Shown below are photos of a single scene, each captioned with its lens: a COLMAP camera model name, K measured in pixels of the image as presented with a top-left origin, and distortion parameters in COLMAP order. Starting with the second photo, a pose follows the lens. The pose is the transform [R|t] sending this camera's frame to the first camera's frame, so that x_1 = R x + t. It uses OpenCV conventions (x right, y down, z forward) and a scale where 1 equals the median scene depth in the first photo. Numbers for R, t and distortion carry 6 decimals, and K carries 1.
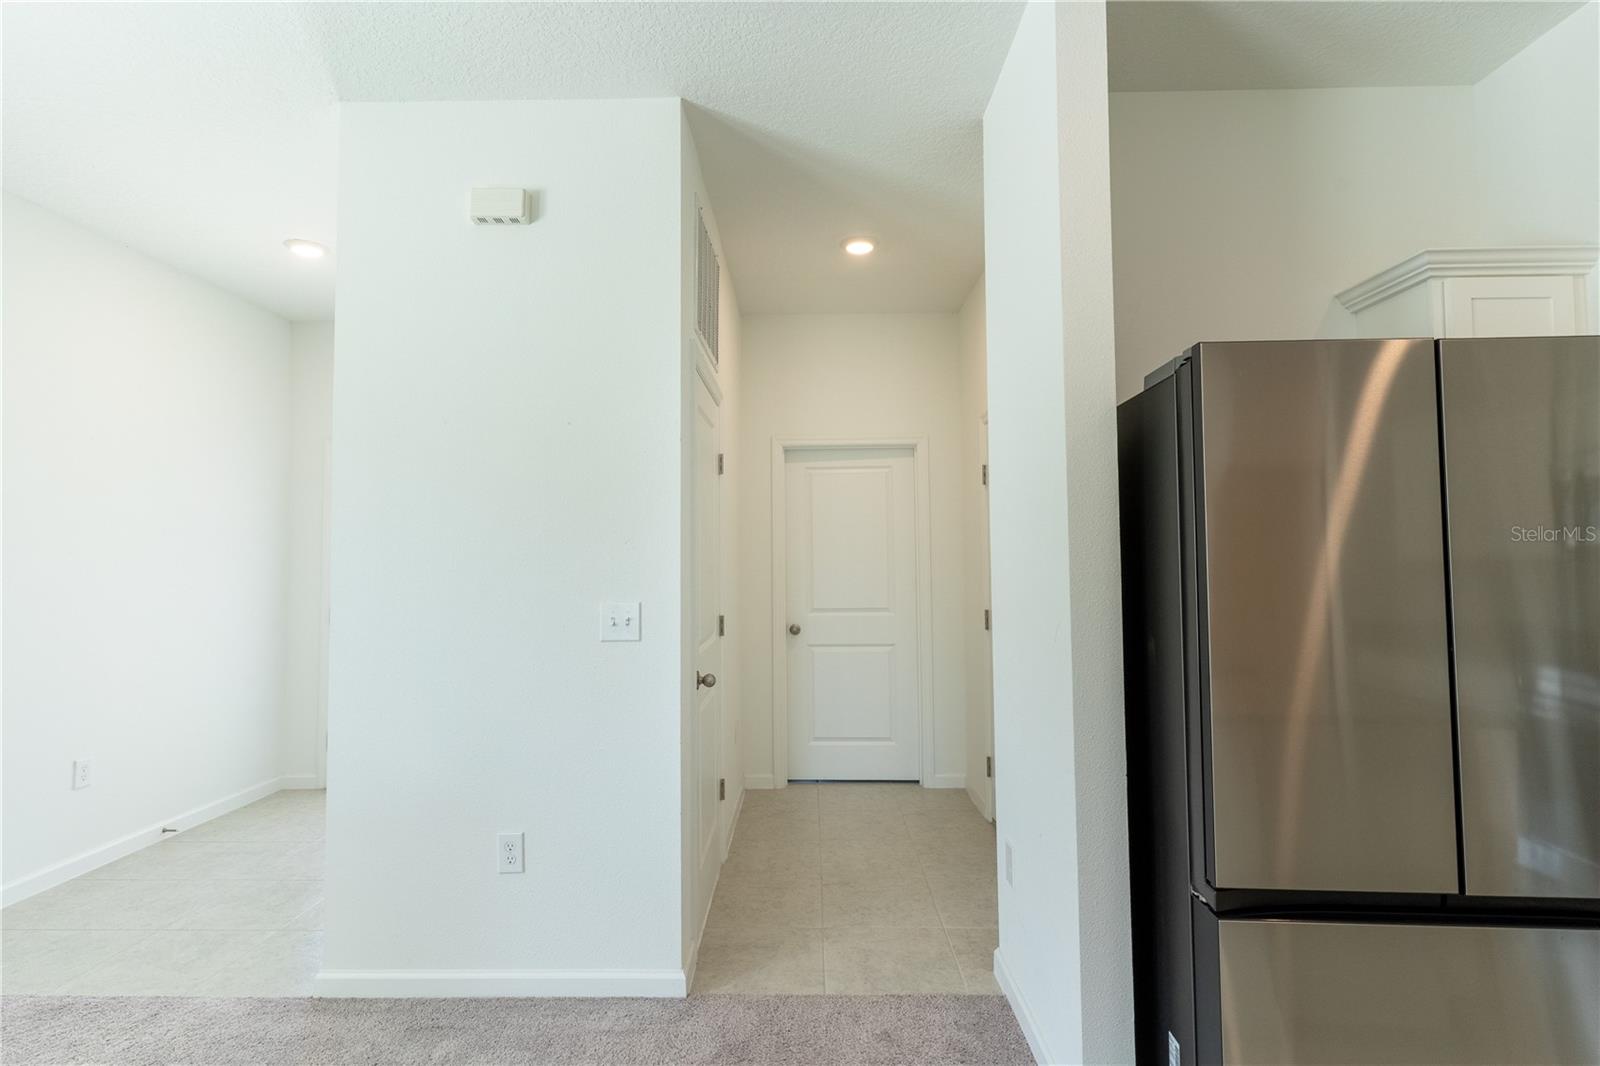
lens RADIAL K [[781.3, 0, 784.7], [0, 781.3, 526.5], [0, 0, 1]] dist [0.085425, 0.000082]
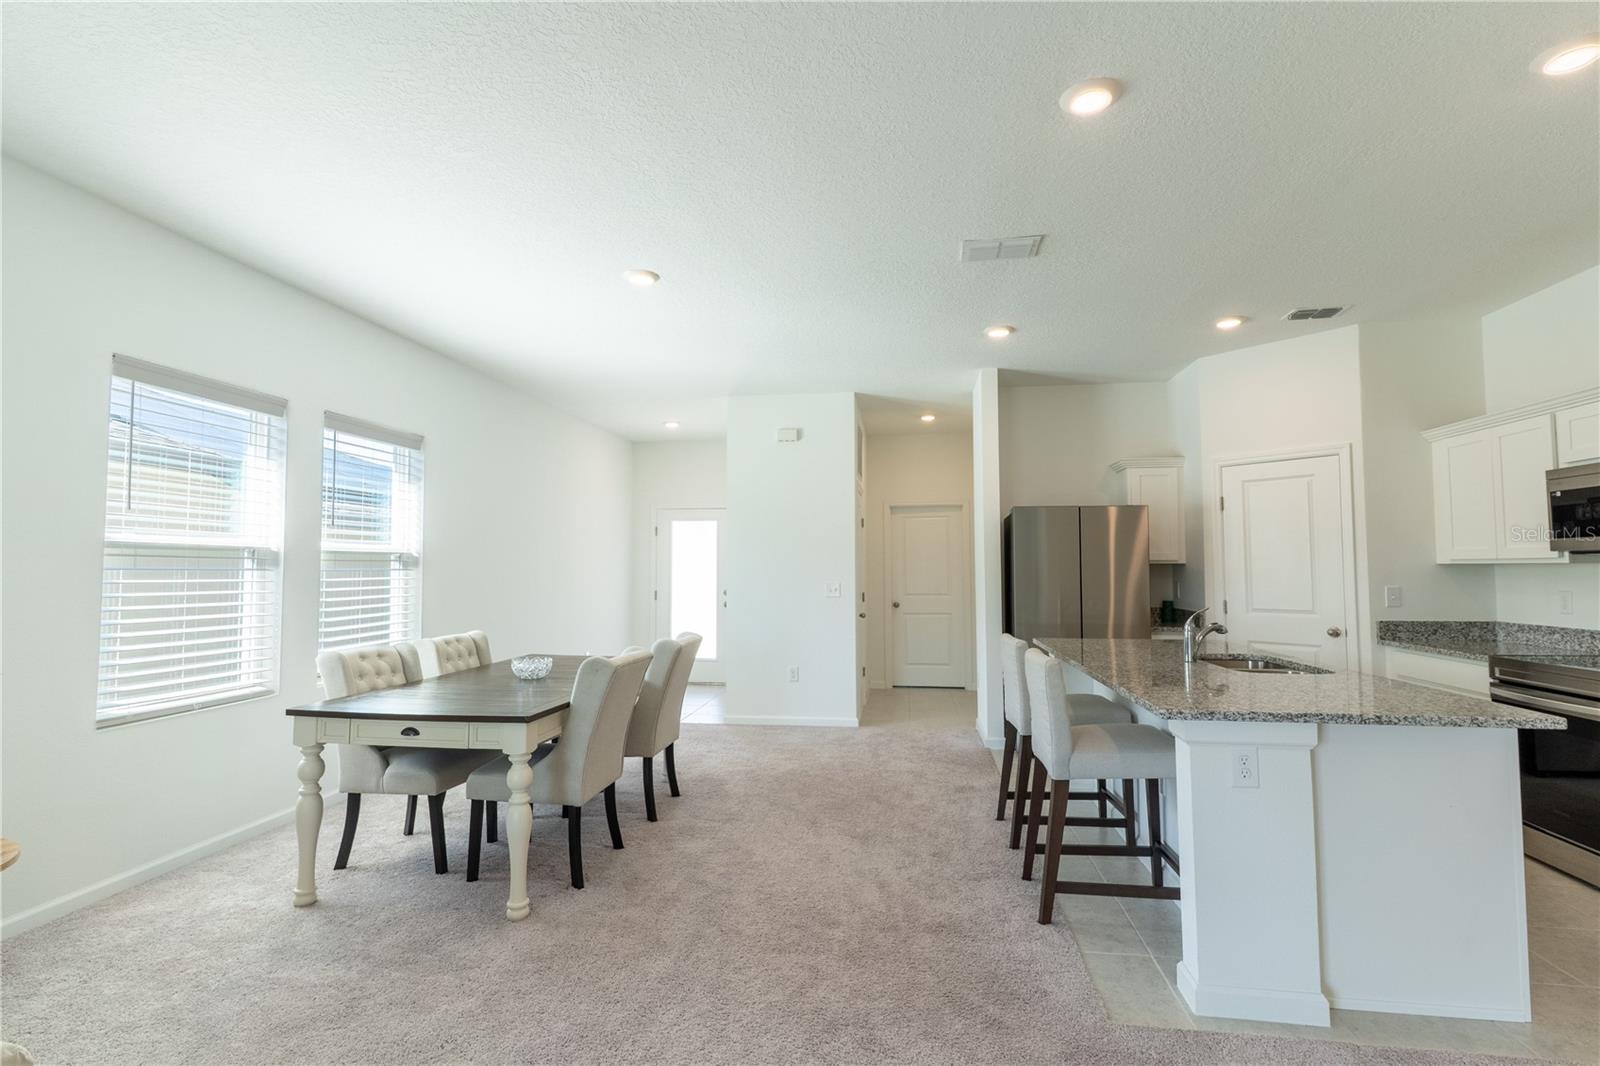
lens RADIAL K [[781.3, 0, 784.7], [0, 781.3, 526.5], [0, 0, 1]] dist [0.085425, 0.000082]
pose [[0.992771, -0.002034, -0.120010, -0.035476], [0.000902, 0.999955, -0.009486, -0.048699], [0.120024, 0.009309, 0.992727, -1.175236]]
